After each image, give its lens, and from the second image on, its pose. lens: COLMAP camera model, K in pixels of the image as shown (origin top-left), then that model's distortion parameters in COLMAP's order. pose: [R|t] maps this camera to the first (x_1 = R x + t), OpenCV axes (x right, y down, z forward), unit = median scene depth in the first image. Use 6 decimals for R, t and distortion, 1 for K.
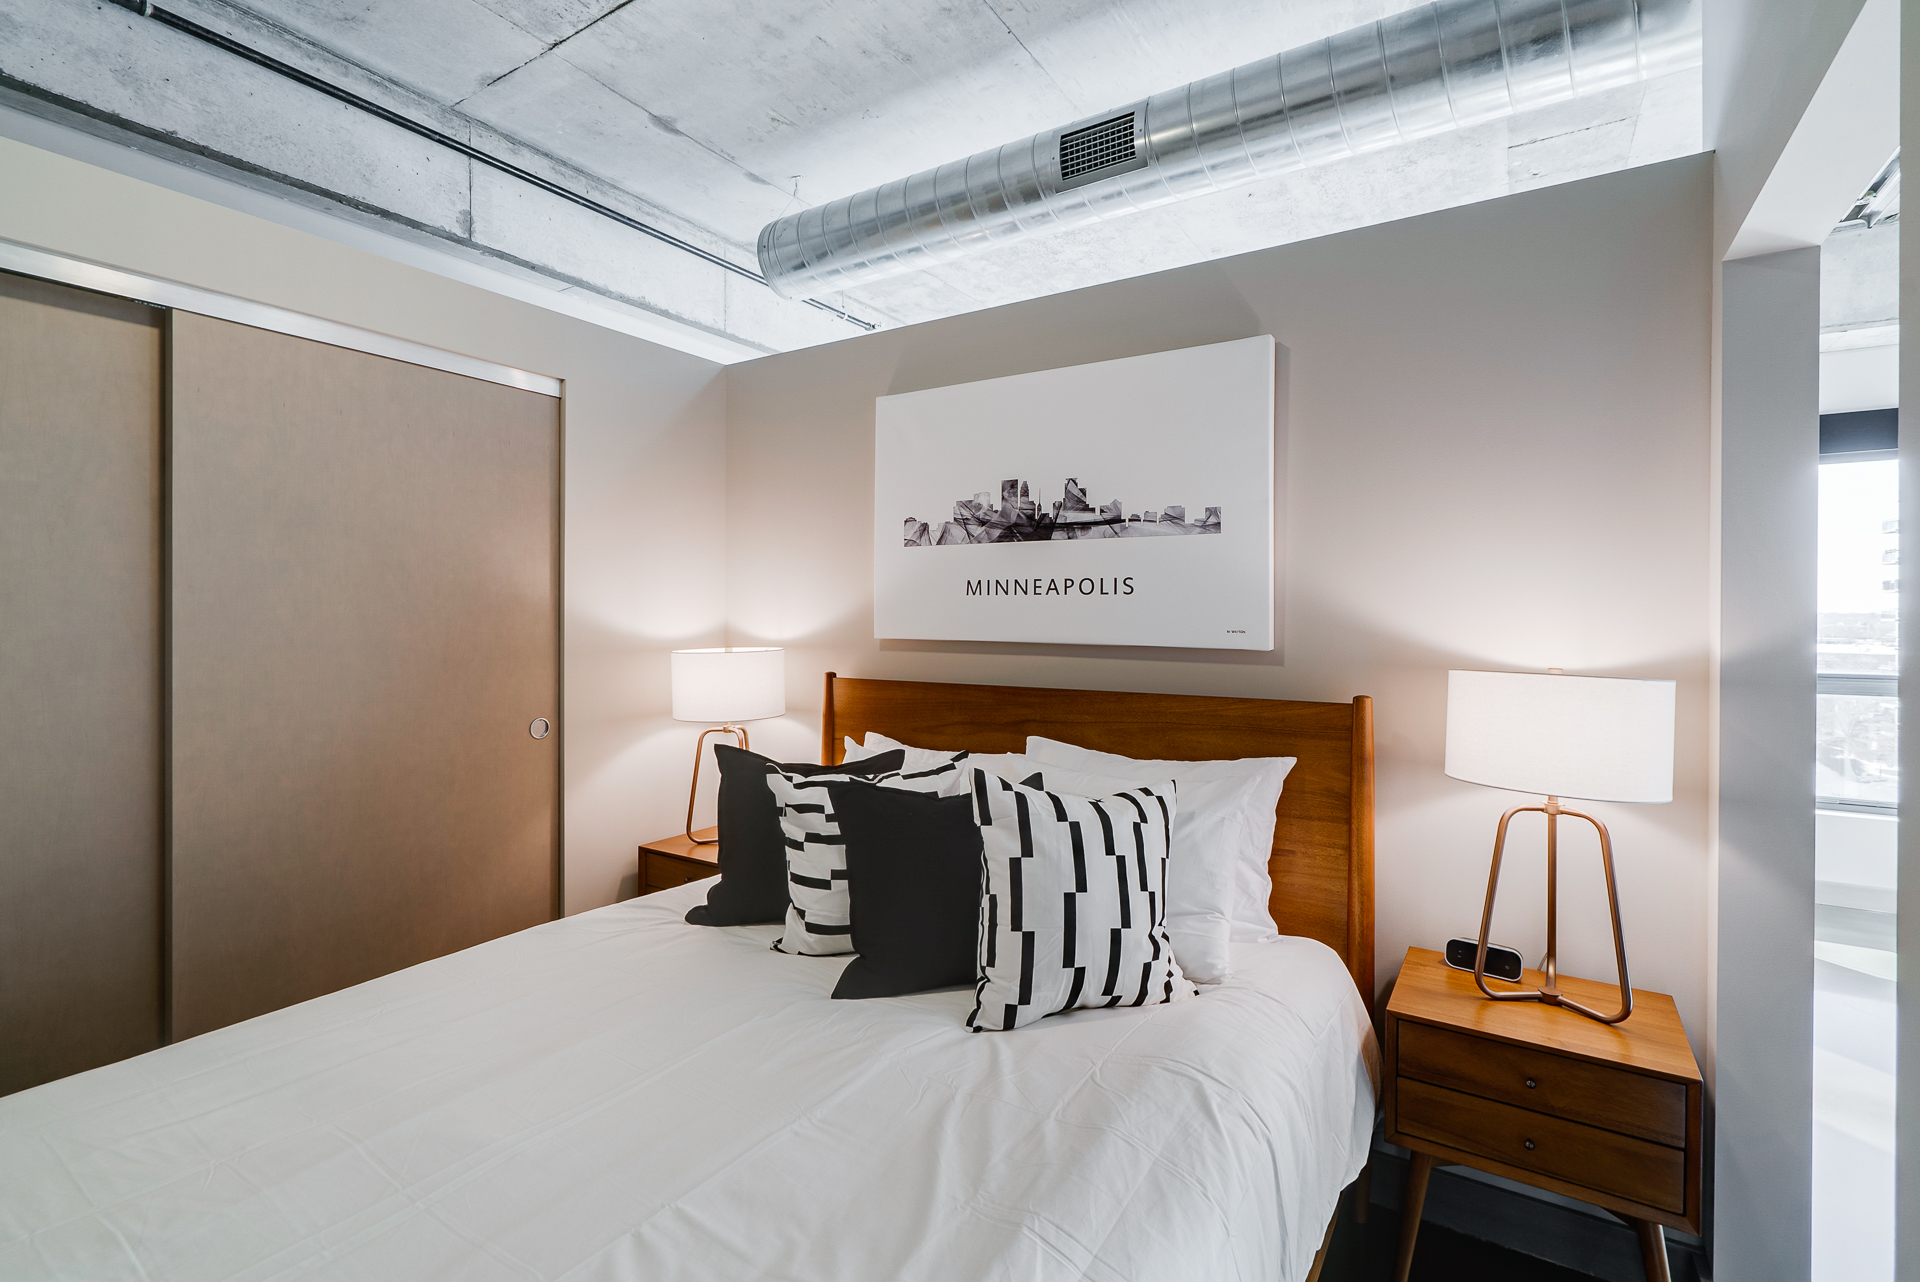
lens RADIAL K [[875.6, 0, 966.1], [0, 875.6, 599.5], [0, 0, 1]] dist [-0.005211, 0.001690]
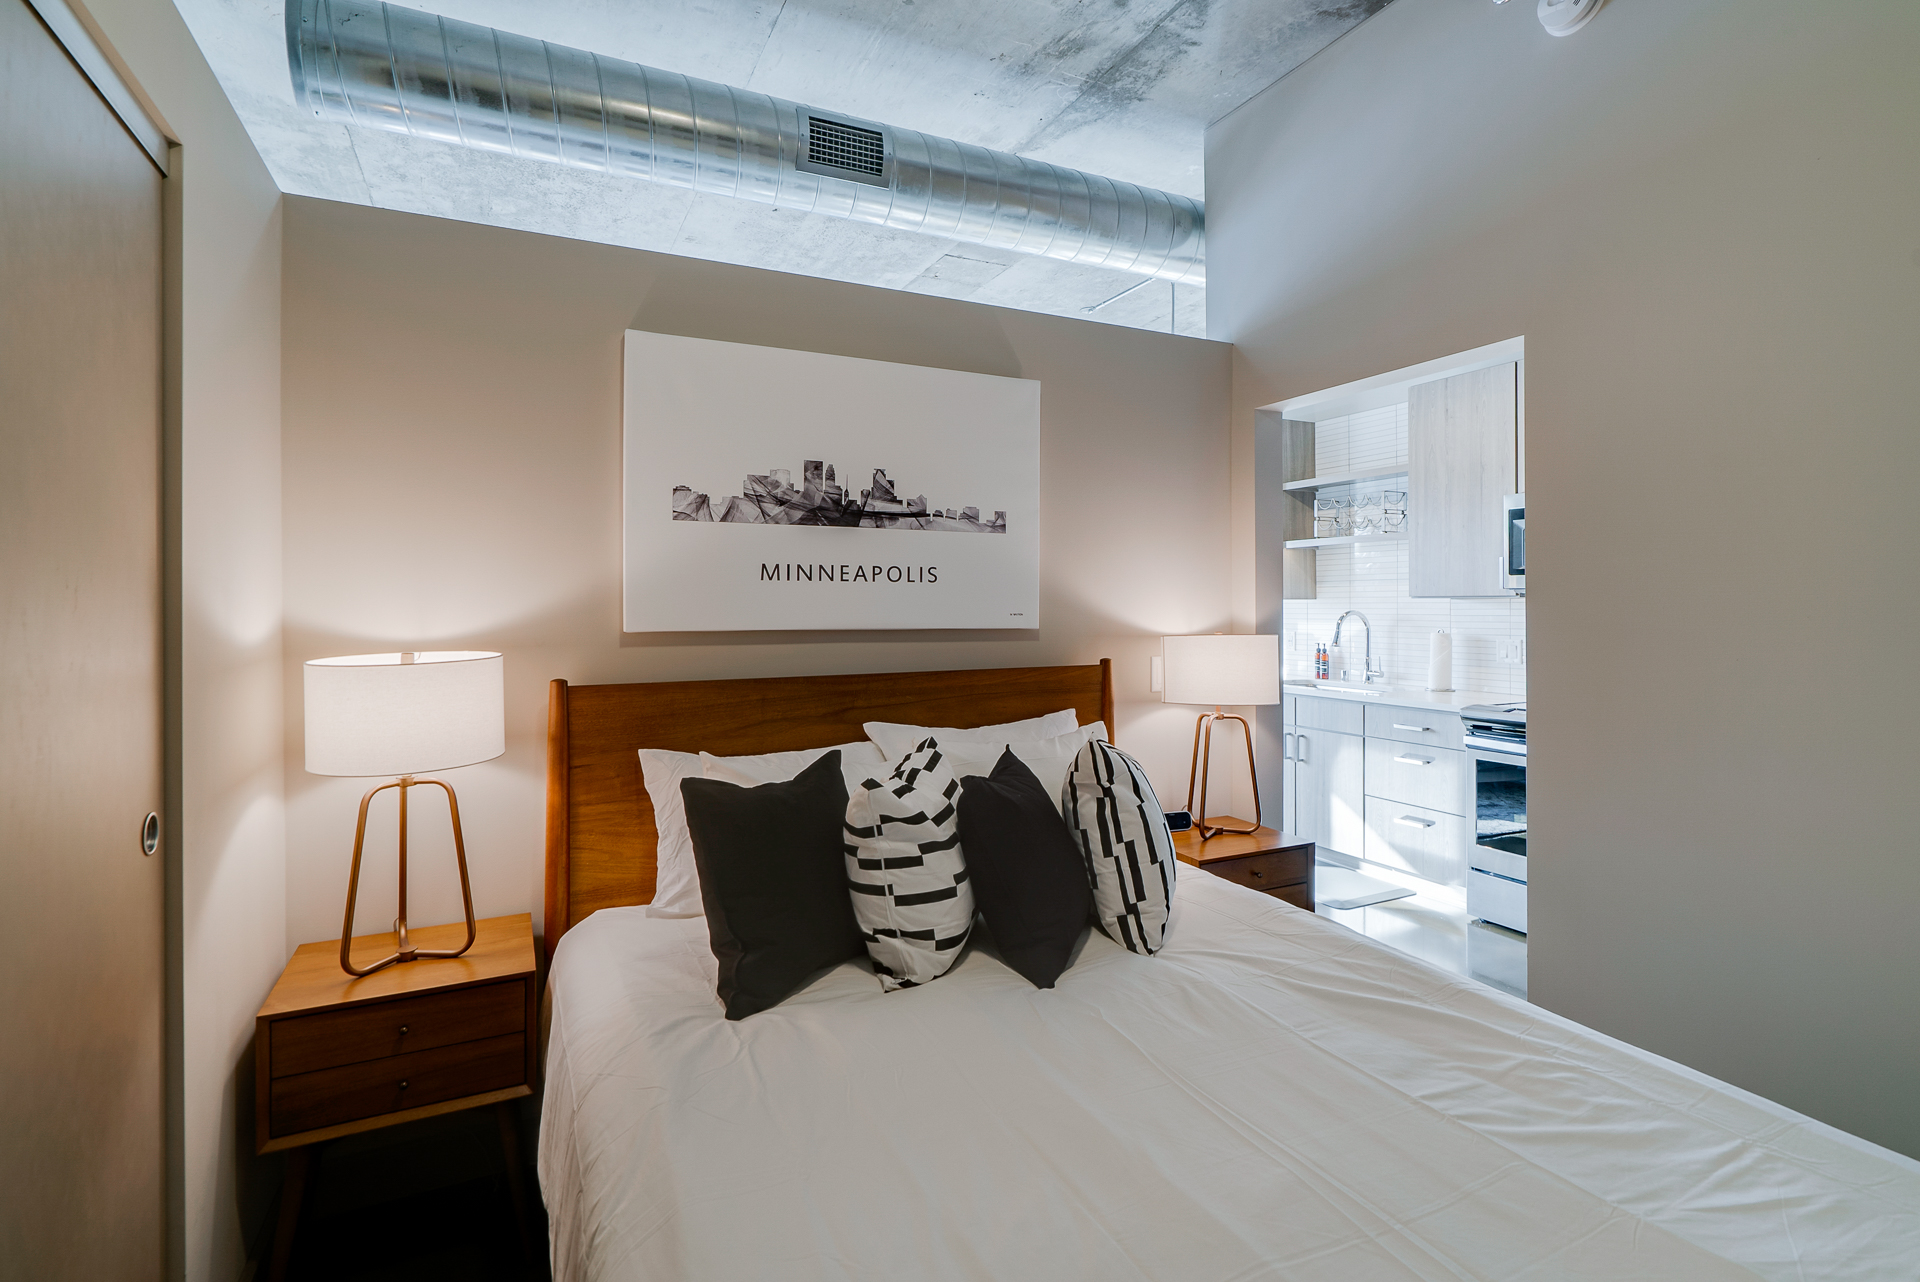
lens RADIAL K [[875.6, 0, 900.1], [0, 875.6, 612.9], [0, 0, 1]] dist [-0.005211, 0.001690]
pose [[0.546852, -0.003084, 0.837224, -0.711570], [-0.002574, 0.999982, 0.005365, 0.024752], [-0.837225, -0.005089, 0.546834, 0.406399]]
